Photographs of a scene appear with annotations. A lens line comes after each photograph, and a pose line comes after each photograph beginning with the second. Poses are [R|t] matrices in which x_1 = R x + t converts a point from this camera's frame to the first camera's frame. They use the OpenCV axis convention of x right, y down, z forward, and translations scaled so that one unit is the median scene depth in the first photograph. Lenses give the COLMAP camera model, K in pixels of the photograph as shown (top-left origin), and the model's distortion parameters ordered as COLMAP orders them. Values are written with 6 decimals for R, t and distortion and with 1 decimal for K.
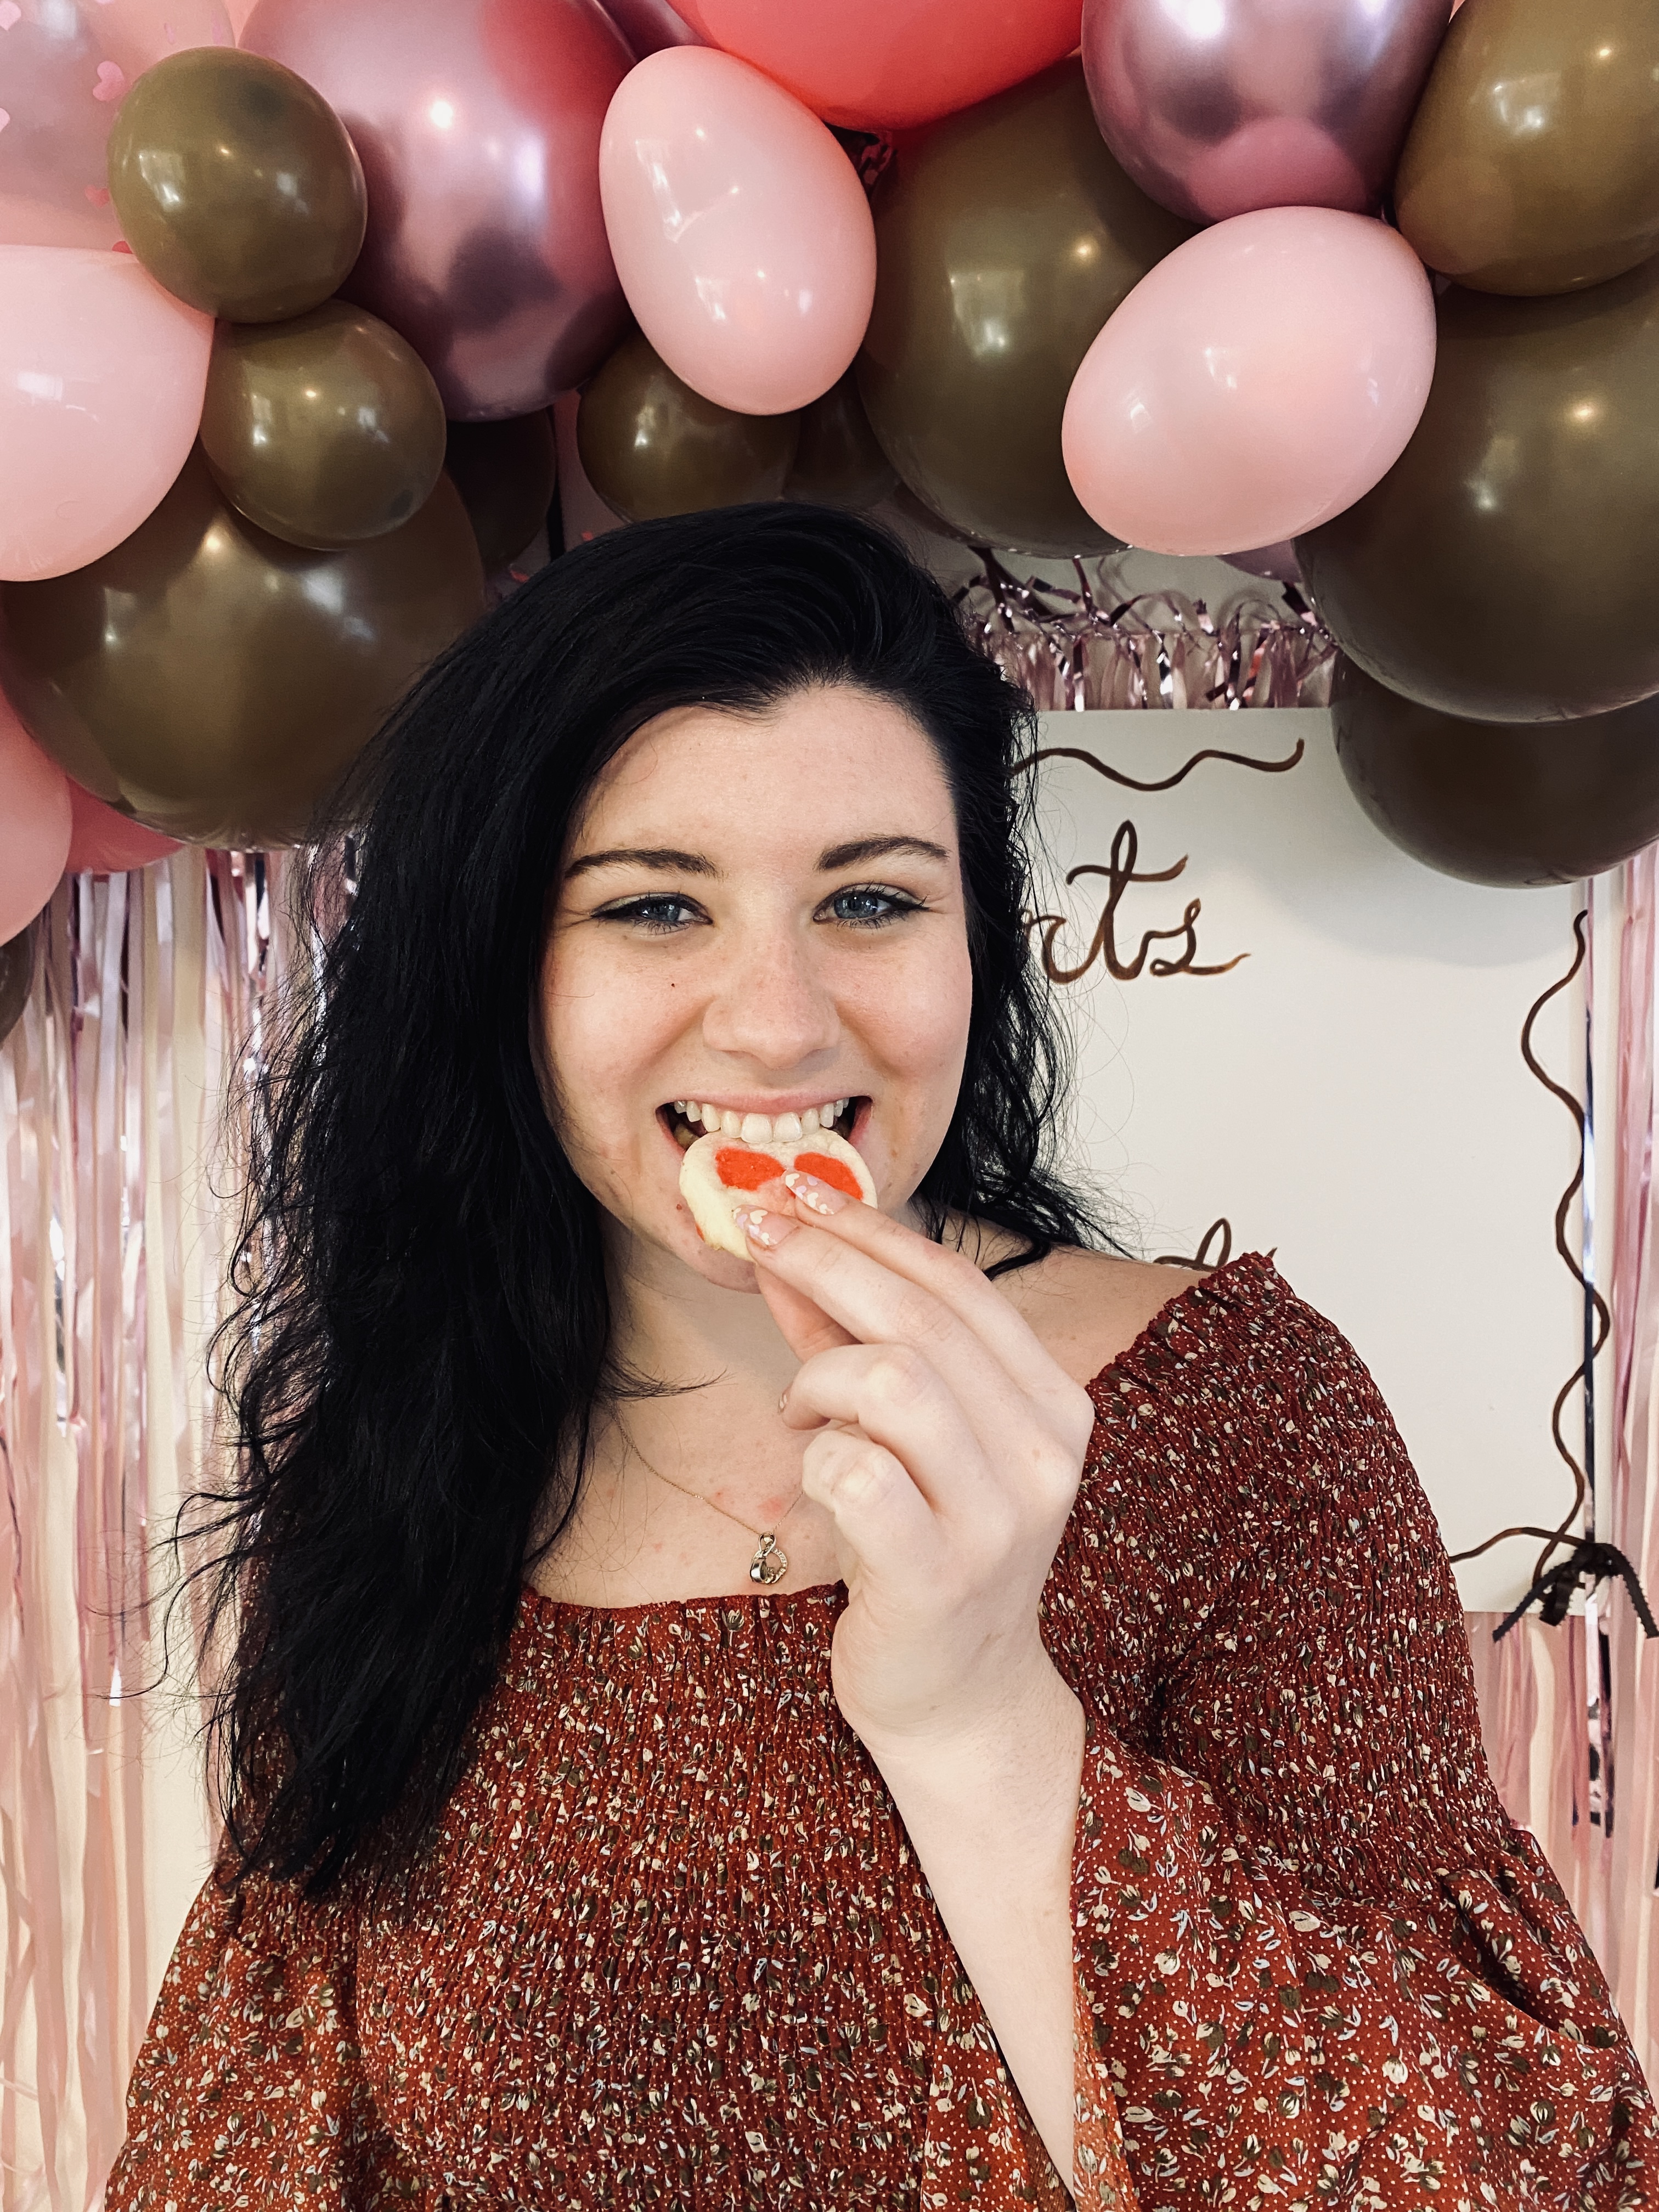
lens RADIAL K [[1697.6, 0, 819.2], [0, 1697.6, 1104.7], [0, 0, 1]] dist [0.012905, 0.007183]
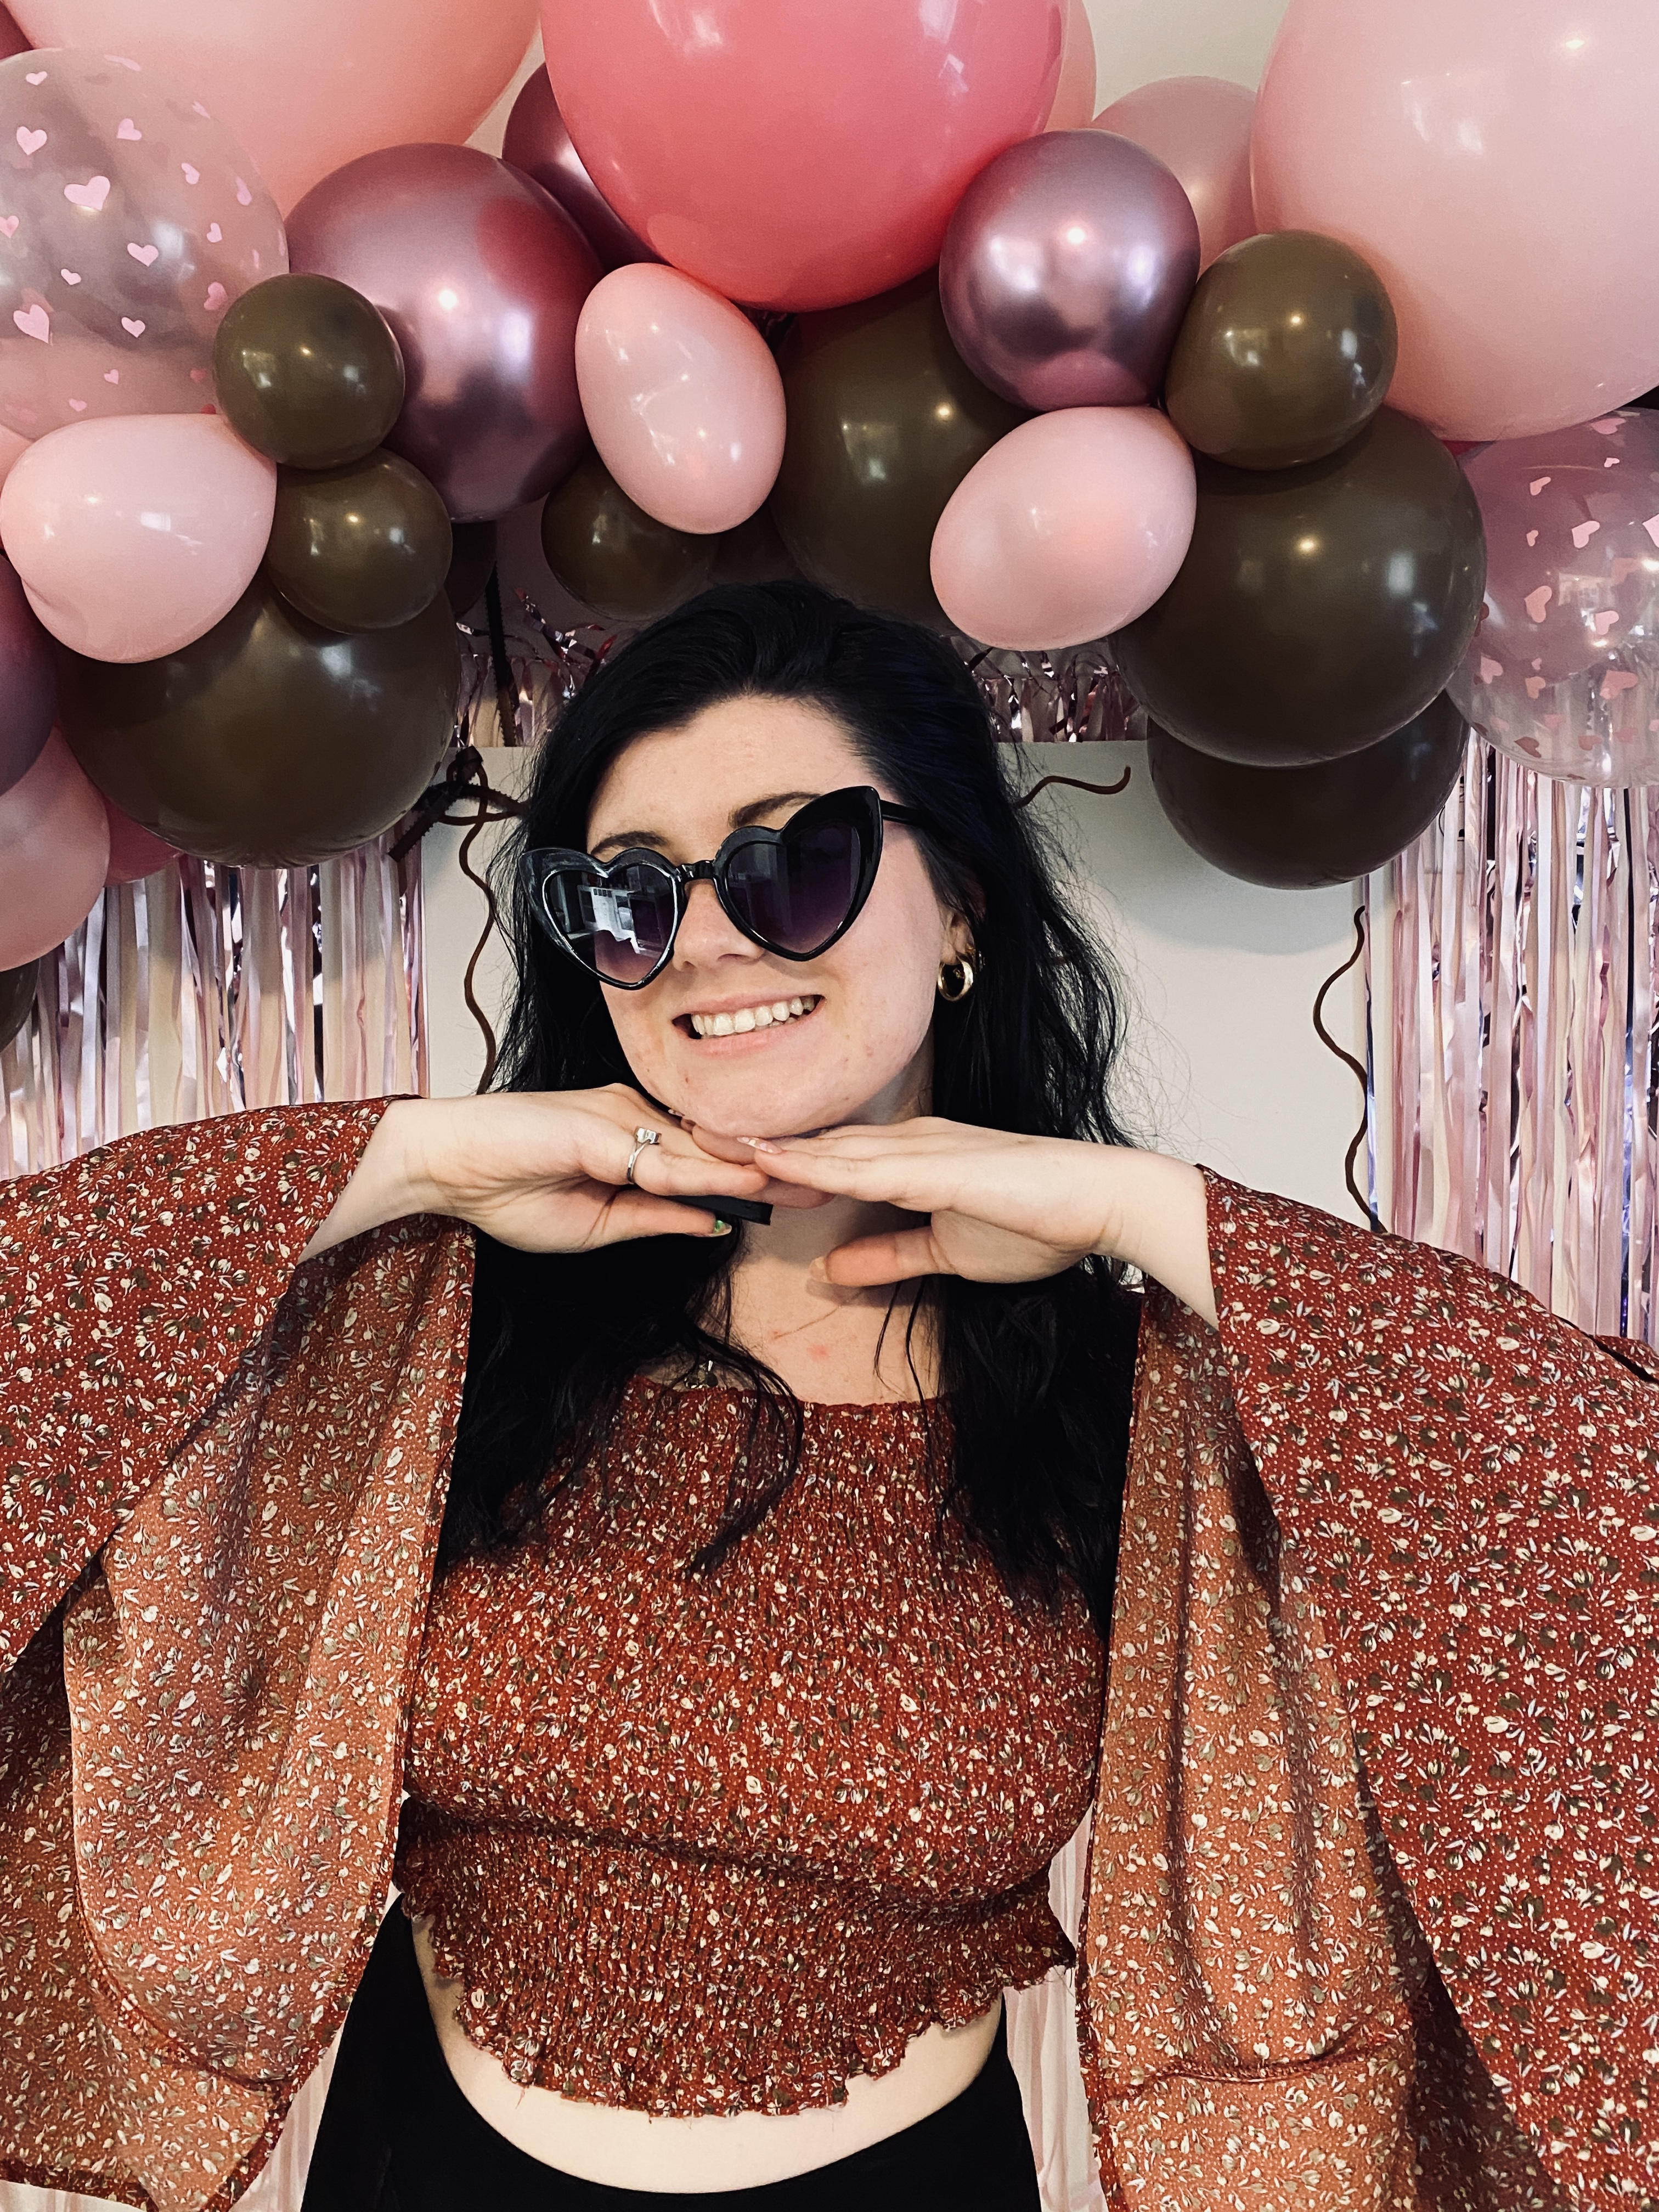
lens RADIAL K [[1923.6, 0, 807.7], [0, 1923.6, 1110.1], [0, 0, 1]] dist [0.039739, -0.015314]
pose [[0.996518, -0.018992, 0.081189, -0.071077], [0.019989, 0.999734, -0.011483, 0.048099], [-0.080949, 0.013066, 0.996633, -0.417281]]
